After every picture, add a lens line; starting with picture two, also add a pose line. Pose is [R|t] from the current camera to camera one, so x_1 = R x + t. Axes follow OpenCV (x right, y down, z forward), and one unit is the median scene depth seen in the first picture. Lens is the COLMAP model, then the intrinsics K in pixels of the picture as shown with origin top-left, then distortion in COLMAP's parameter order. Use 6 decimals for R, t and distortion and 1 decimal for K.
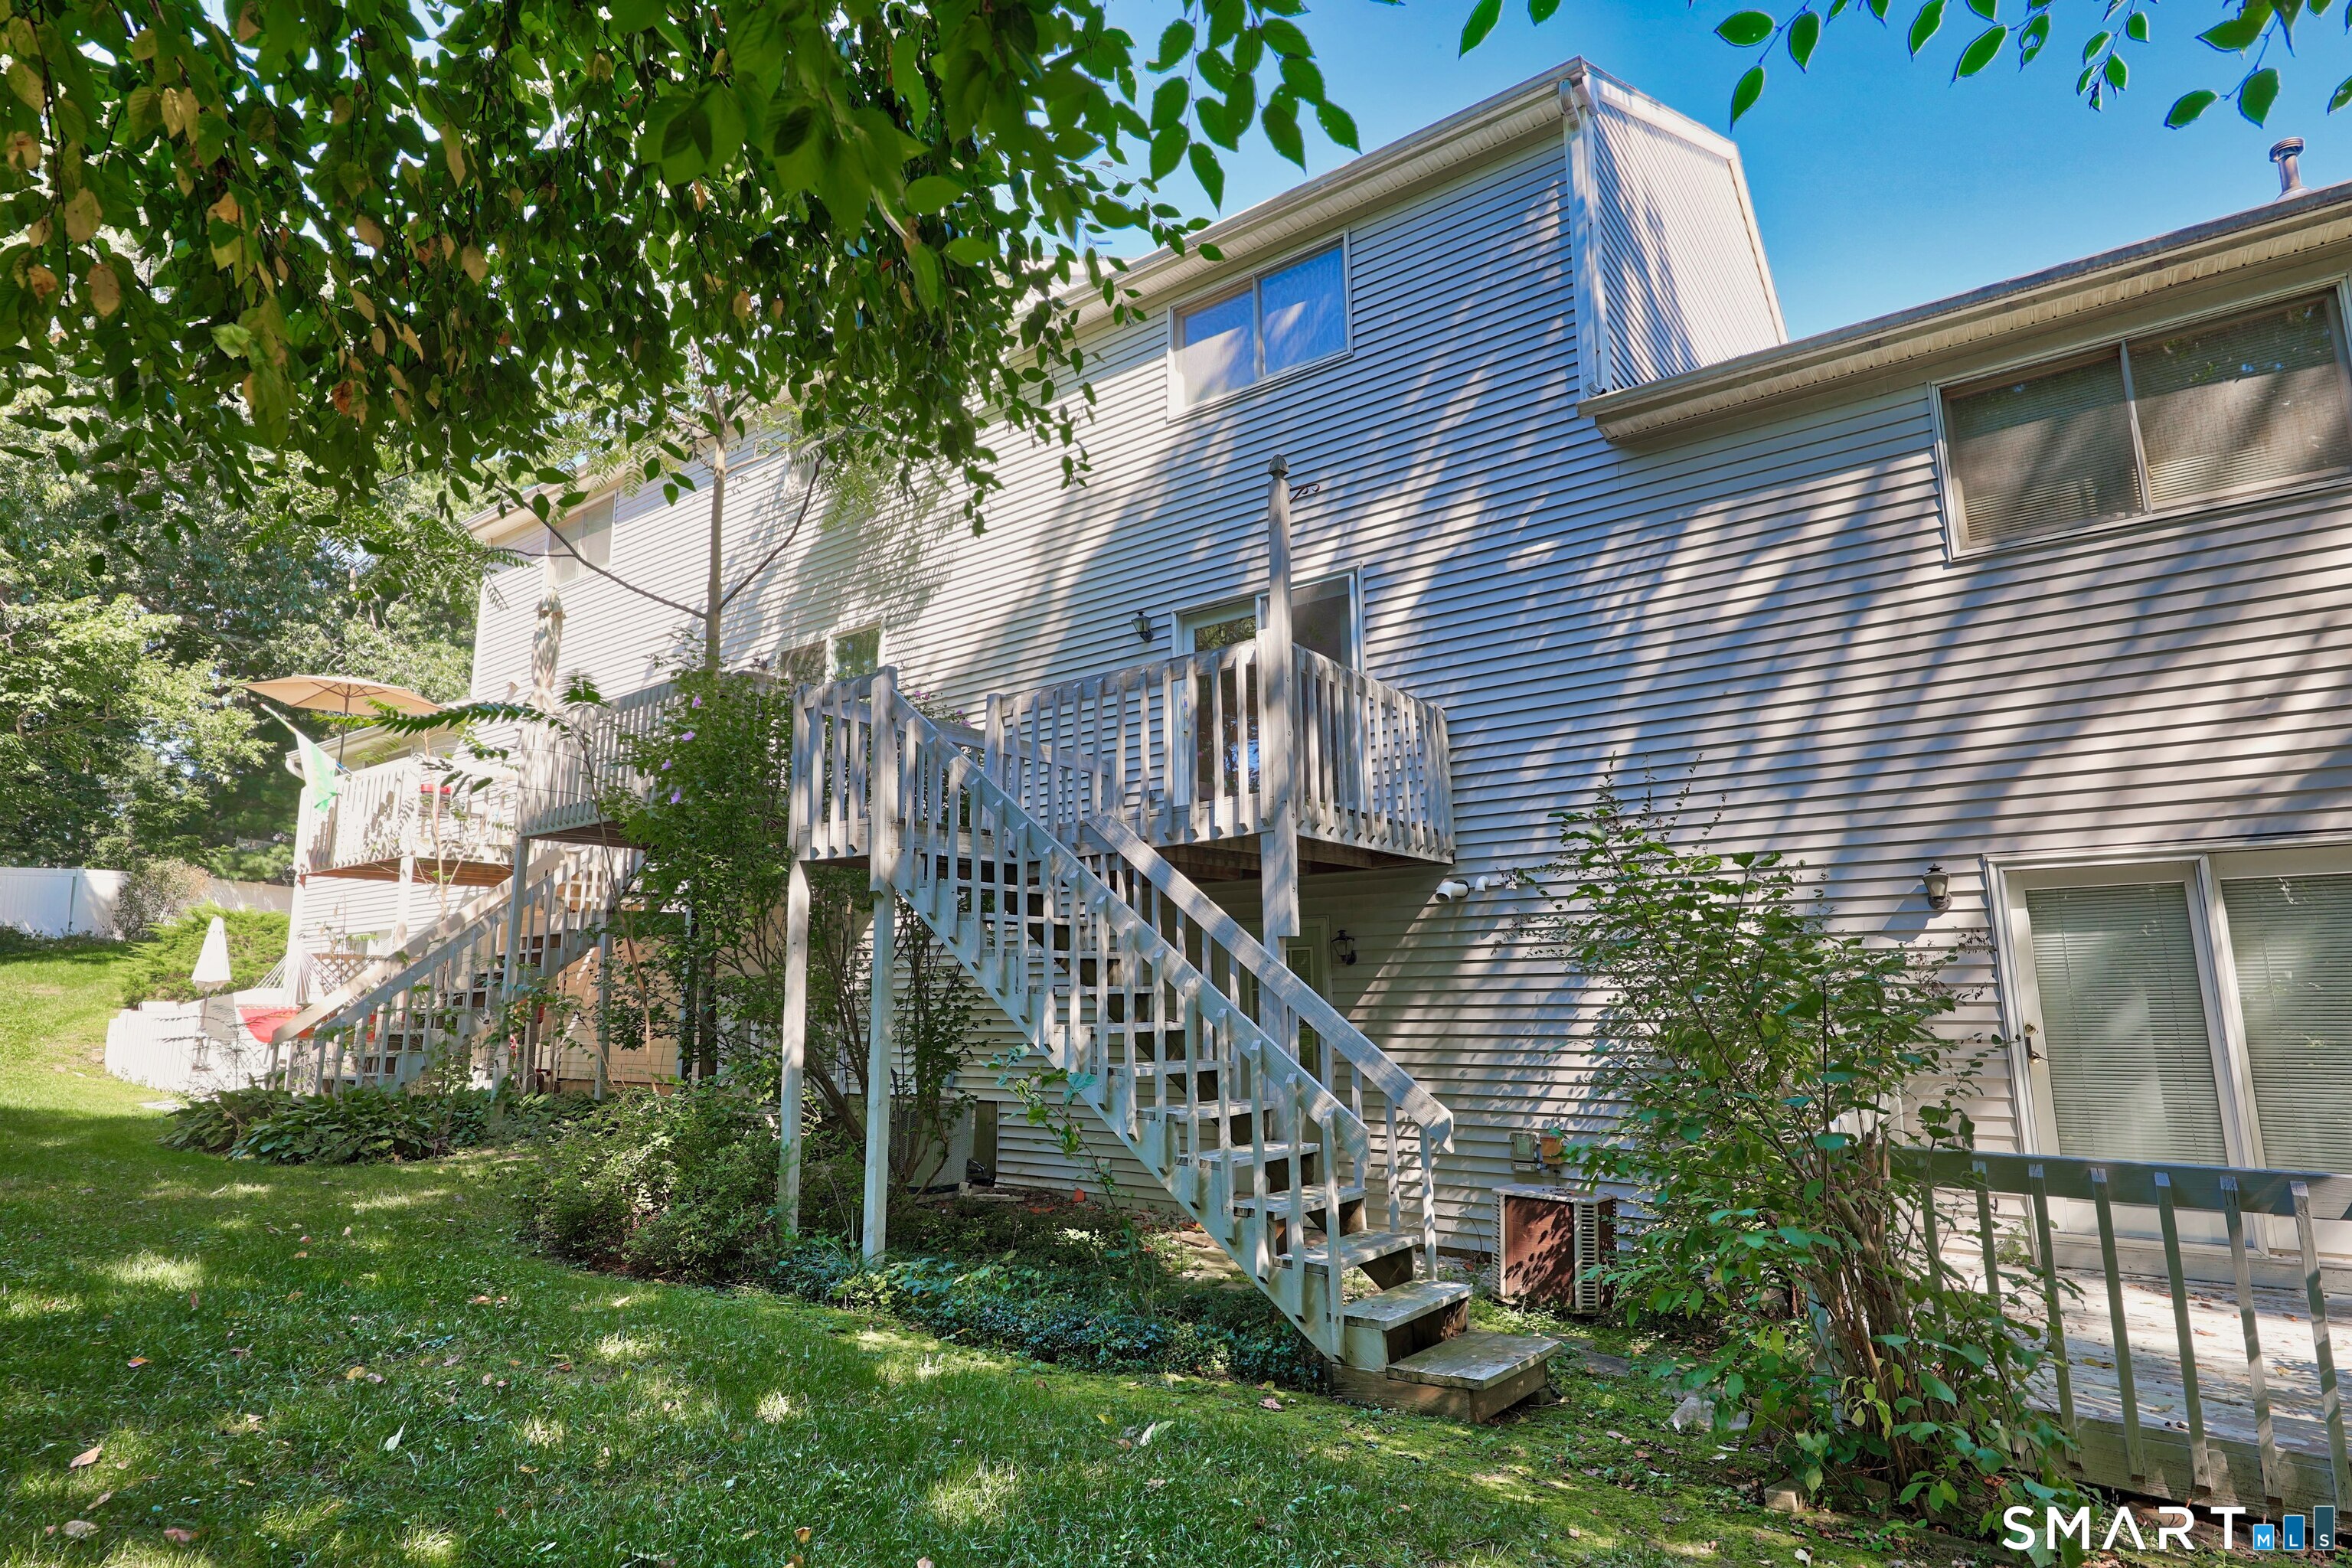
lens RADIAL K [[1276.8, 0, 1169.3], [0, 1276.8, 803.5], [0, 0, 1]] dist [0.003906, 0.000693]
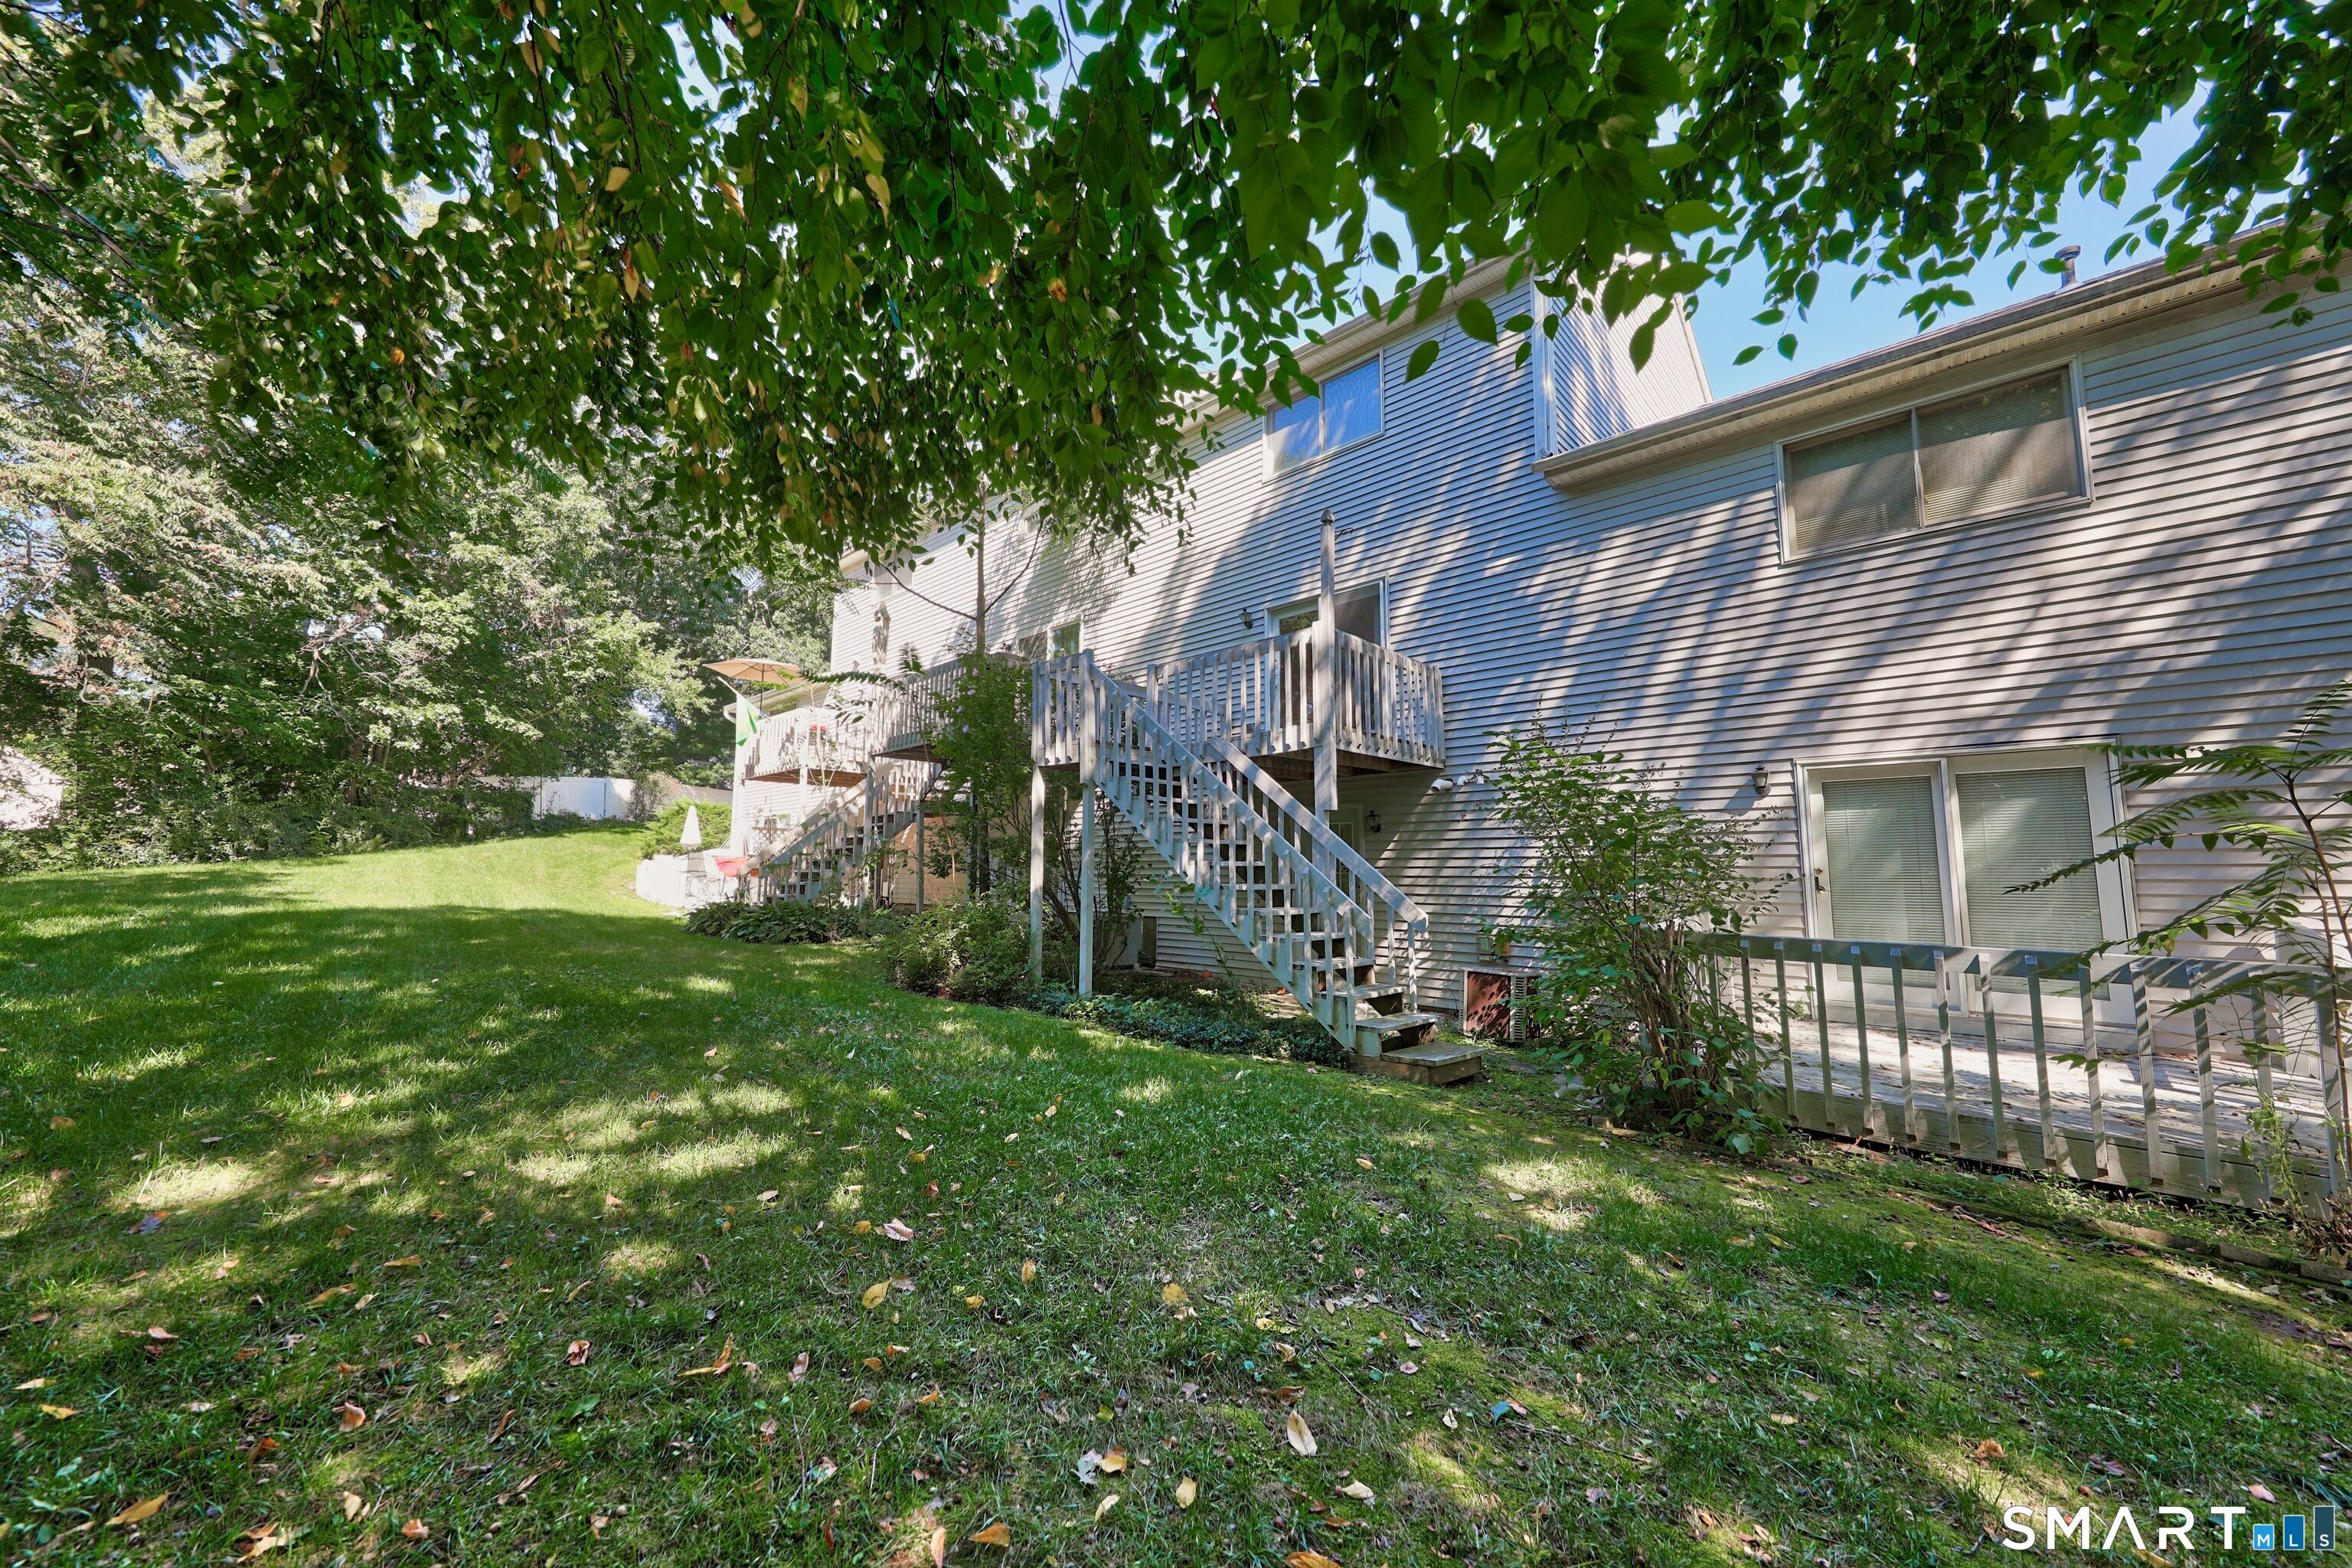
lens RADIAL K [[903.9, 0, 1179.5], [0, 903.9, 804.7], [0, 0, 1]] dist [0.010058, -0.000247]
pose [[0.994050, 0.000909, -0.108924, 0.024113], [0.006876, 0.997448, 0.071070, 0.011775], [0.108711, -0.071397, 0.991506, -0.157056]]
